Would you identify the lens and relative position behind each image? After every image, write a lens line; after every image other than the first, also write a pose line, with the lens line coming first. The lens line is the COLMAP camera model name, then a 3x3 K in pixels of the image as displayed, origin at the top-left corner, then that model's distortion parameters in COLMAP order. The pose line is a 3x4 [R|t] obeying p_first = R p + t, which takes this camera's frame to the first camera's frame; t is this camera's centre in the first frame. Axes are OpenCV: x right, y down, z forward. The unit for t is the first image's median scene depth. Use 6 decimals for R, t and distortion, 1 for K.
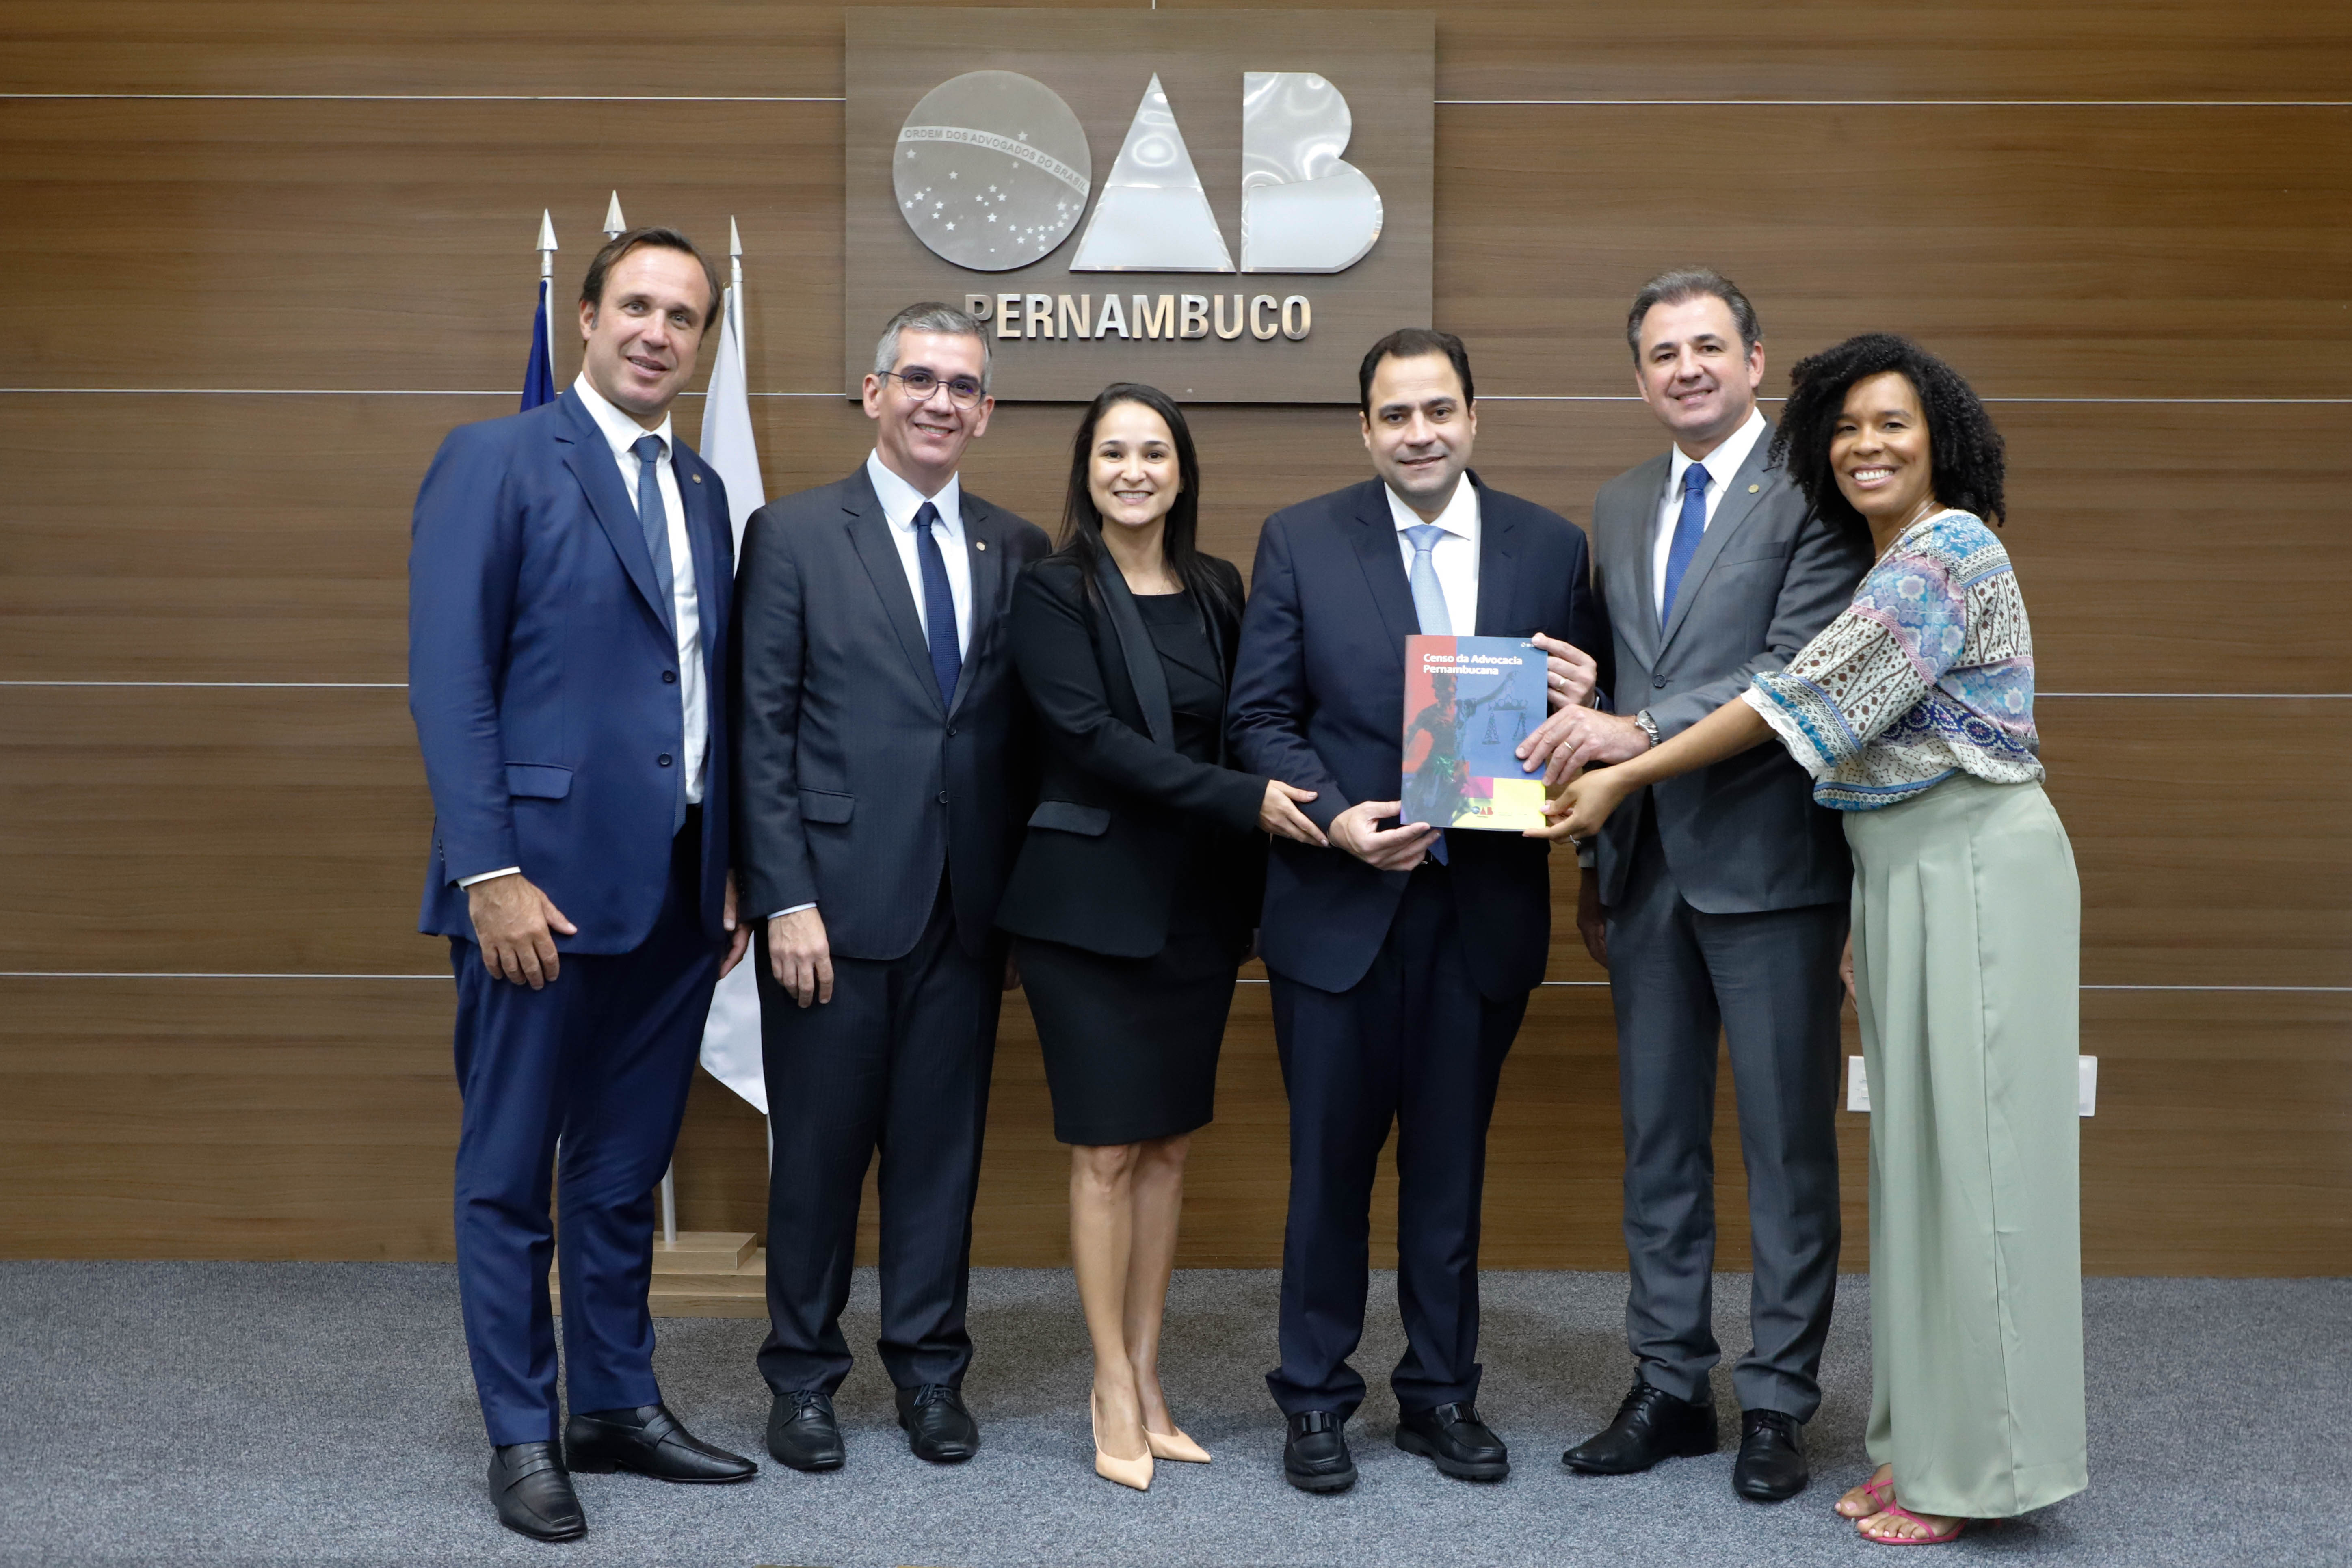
lens RADIAL K [[3263.6, 0, 1222.5], [0, 3263.6, 805.3], [0, 0, 1]] dist [-0.006587, 0.000000]
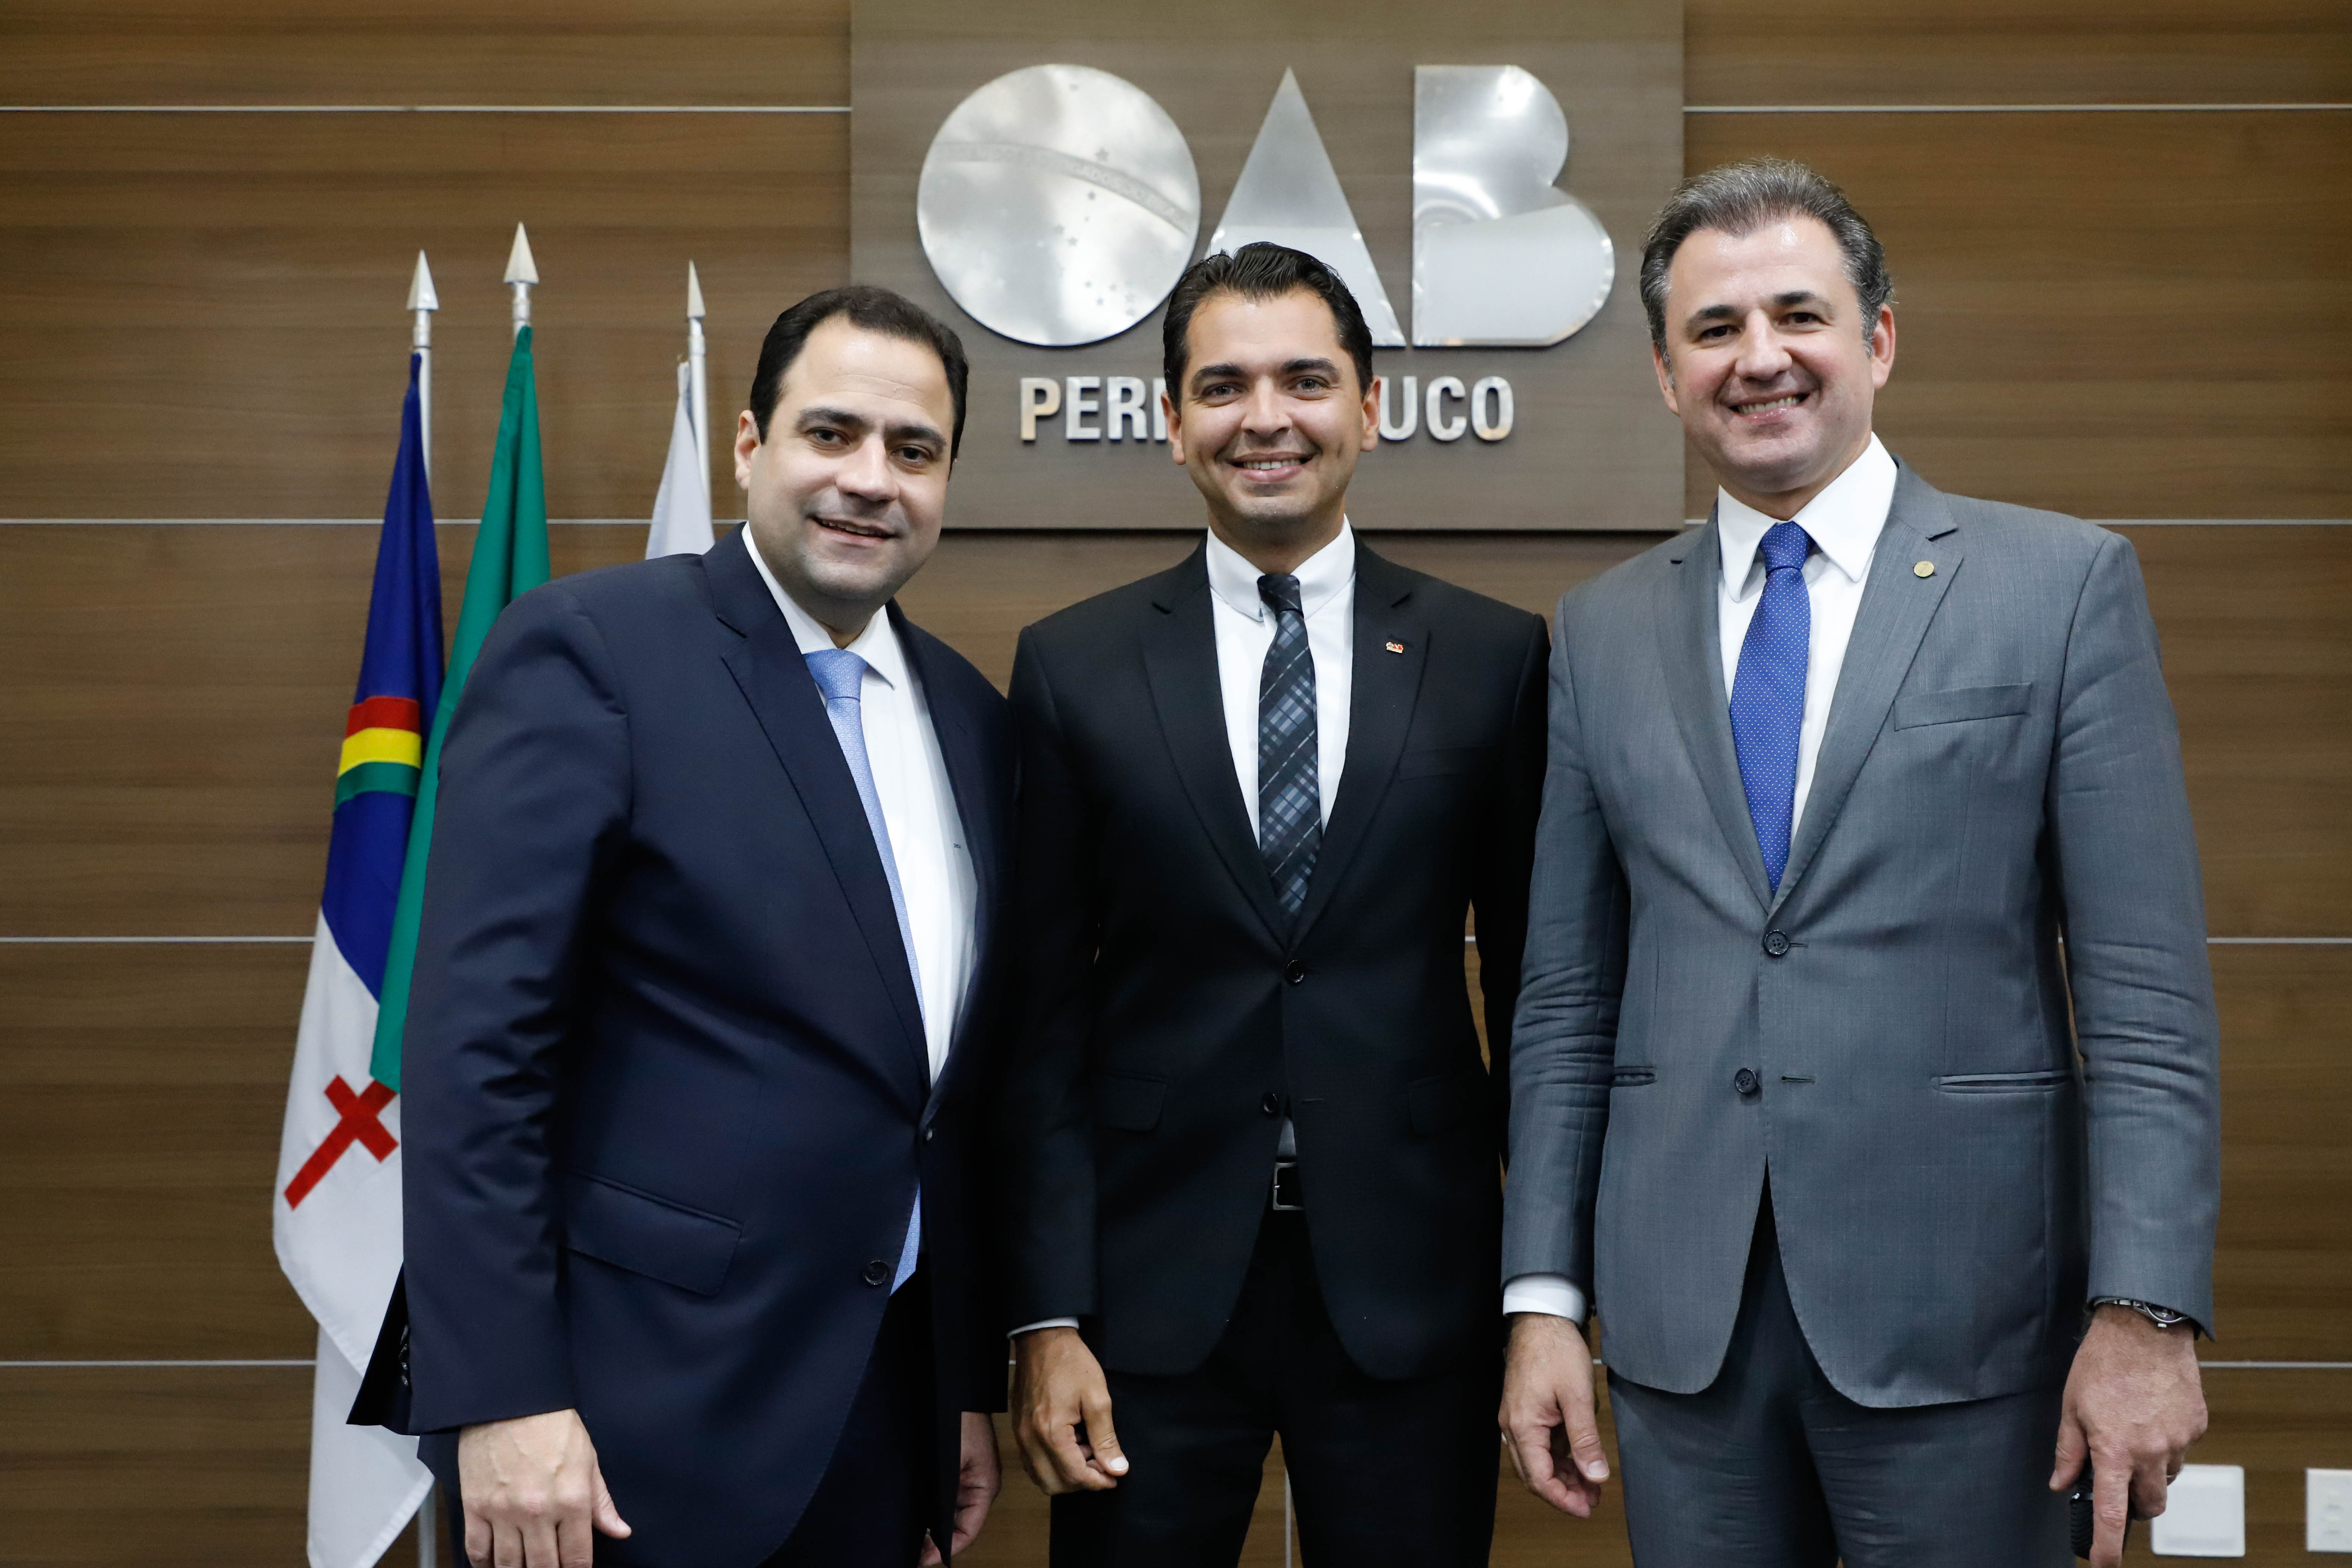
lens RADIAL K [[3054.4, 0, 1154.9], [0, 3054.4, 801.0], [0, 0, 1]] dist [0.003013, 0.000000]
pose [[0.999850, -0.005641, 0.016373, -0.061402], [0.007046, 0.996176, -0.087085, -0.008629], [-0.015819, 0.087188, 0.996066, 0.352782]]
